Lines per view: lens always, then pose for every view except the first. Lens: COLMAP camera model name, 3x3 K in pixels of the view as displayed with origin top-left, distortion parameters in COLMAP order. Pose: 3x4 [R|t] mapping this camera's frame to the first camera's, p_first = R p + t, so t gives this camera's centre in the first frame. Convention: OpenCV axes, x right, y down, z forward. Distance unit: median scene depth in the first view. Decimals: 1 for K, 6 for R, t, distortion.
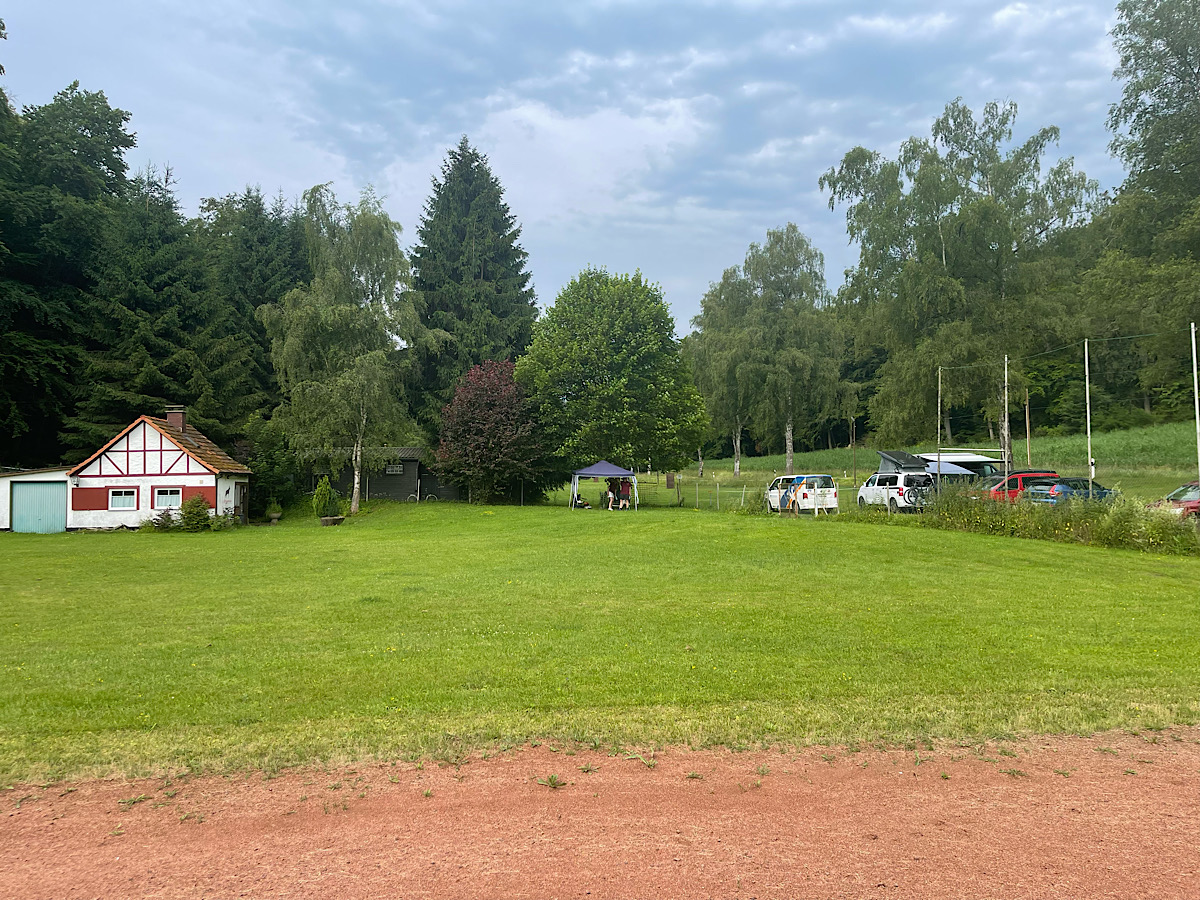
lens RADIAL K [[909.5, 0, 583.3], [0, 909.5, 442.4], [0, 0, 1]] dist [0.074538, -0.087753]
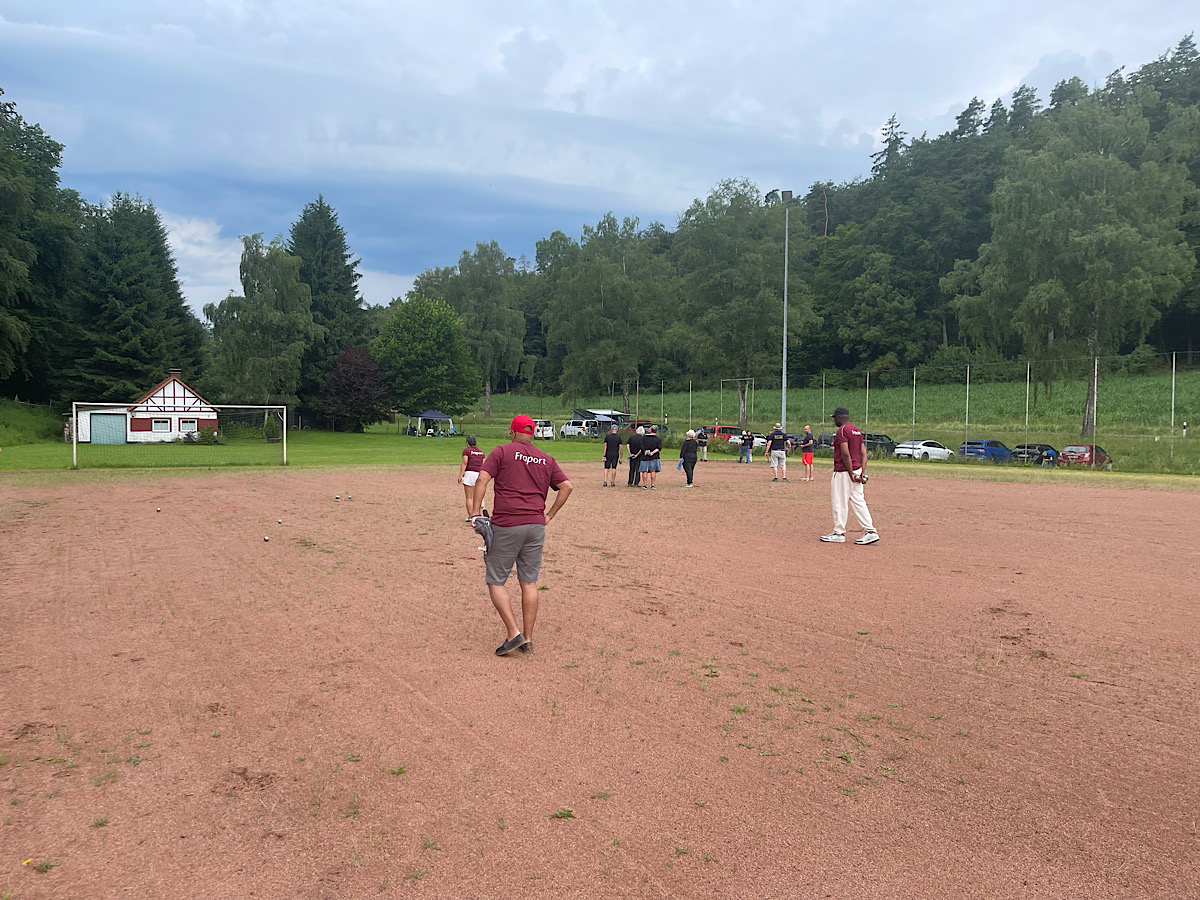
lens RADIAL K [[909.5, 0, 598.3], [0, 909.5, 456.3], [0, 0, 1]] dist [0.074538, -0.087753]
pose [[0.910277, 0.005295, 0.413965, -0.463216], [-0.041745, 0.995996, 0.079055, -0.048178], [-0.411889, -0.089243, 0.906854, -0.857958]]
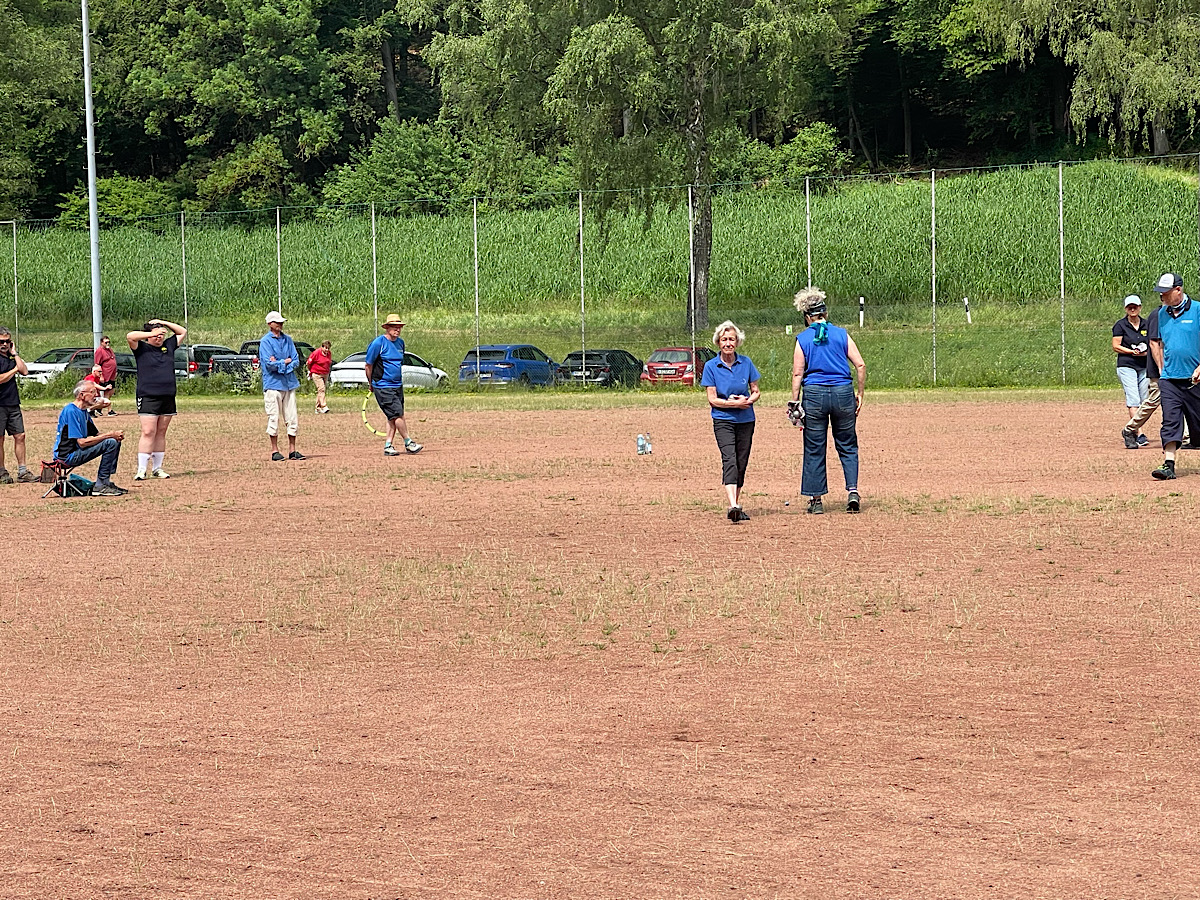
lens RADIAL K [[2952.8, 0, 597.5], [0, 2952.8, 452.4], [0, 0, 1]] dist [0.059886, 0.000000]
pose [[0.648386, -0.036092, 0.760456, -0.930068], [-0.027134, 0.997145, 0.070461, -0.062237], [-0.760828, -0.066320, 0.645555, -1.261178]]
